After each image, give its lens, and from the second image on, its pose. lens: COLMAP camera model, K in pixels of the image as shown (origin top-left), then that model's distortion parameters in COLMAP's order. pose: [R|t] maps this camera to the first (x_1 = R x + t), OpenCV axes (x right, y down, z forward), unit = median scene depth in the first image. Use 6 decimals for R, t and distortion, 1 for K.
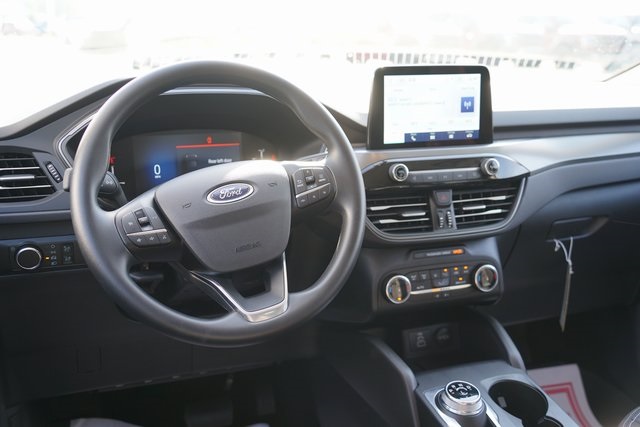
lens RADIAL K [[706.1, 0, 319.2], [0, 706.1, 211.1], [0, 0, 1]] dist [0.078505, 0.000000]
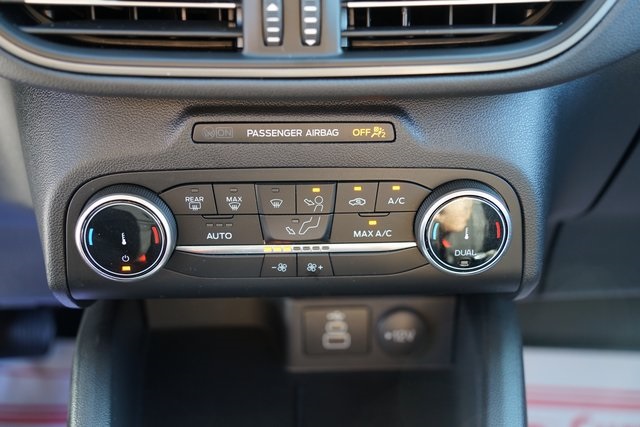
lens RADIAL K [[810.4, 0, 319.7], [0, 810.4, 214.3], [0, 0, 1]] dist [0.130523, 0.000000]
pose [[0.943293, 0.166450, -0.287216, 0.288454], [-0.076276, 0.950737, 0.300470, -0.009212], [0.323080, -0.261523, 0.909519, 0.713630]]
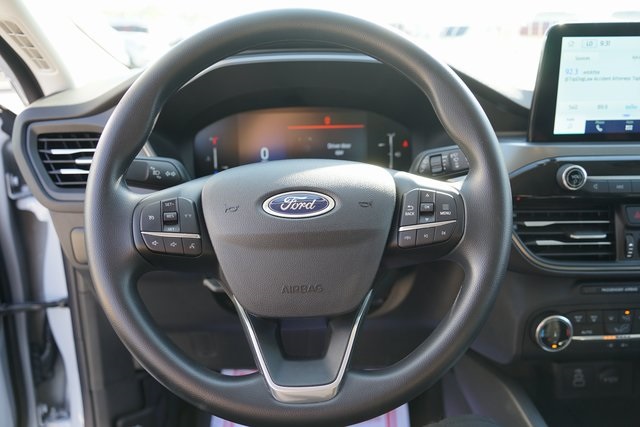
lens RADIAL K [[510.3, 0, 320.7], [0, 510.3, 213.5], [0, 0, 1]] dist [-0.050334, 0.016189]
pose [[0.937730, 0.089141, -0.335732, 0.048754], [-0.060405, 0.993633, 0.095105, -0.049167], [0.342072, -0.068903, 0.937144, 0.431643]]
